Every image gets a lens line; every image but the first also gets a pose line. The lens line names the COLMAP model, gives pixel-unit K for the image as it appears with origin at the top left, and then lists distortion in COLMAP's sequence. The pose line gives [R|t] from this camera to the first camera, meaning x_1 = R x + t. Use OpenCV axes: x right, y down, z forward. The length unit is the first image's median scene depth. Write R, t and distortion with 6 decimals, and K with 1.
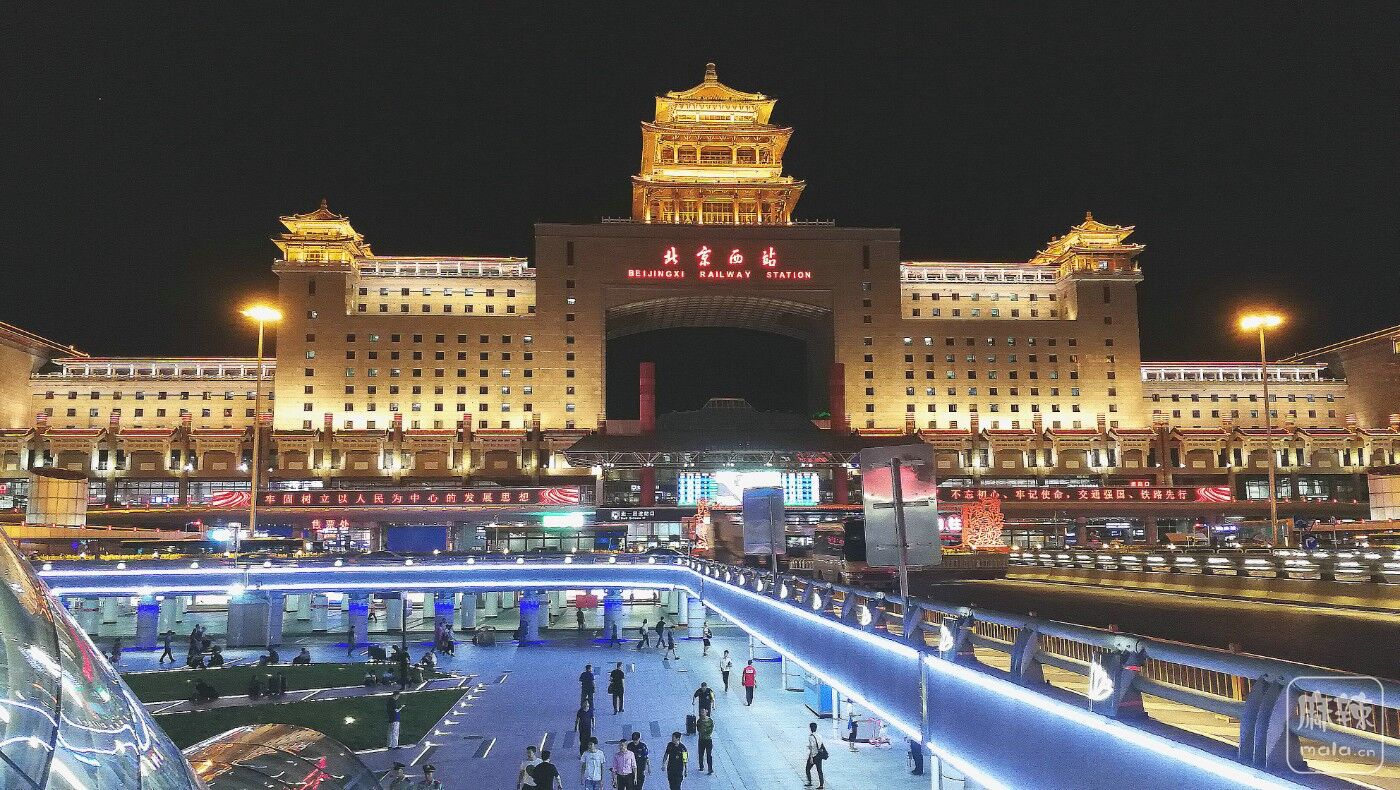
lens RADIAL K [[1121.6, 0, 710.4], [0, 1121.6, 400.8], [0, 0, 1]] dist [0.062754, -0.002102]
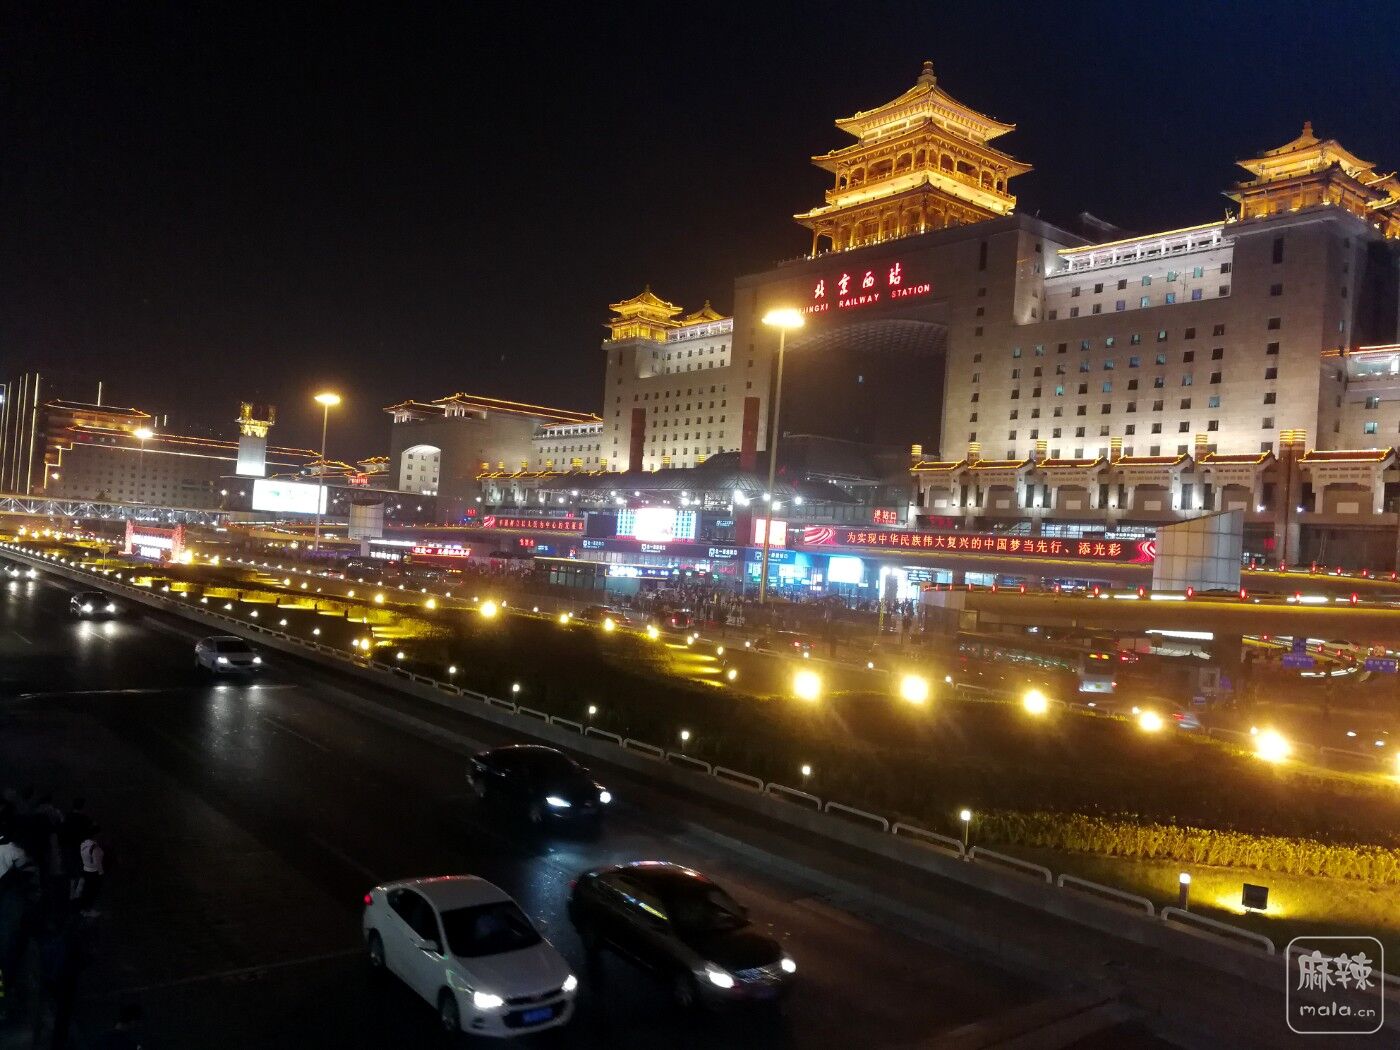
lens RADIAL K [[1163.7, 0, 698.0], [0, 1163.7, 529.7], [0, 0, 1]] dist [-0.012868, -0.002582]
pose [[0.542727, 0.026992, -0.839475, 0.761165], [0.038684, 0.997619, 0.057087, 0.017752], [0.839018, -0.063457, 0.540391, 0.349060]]
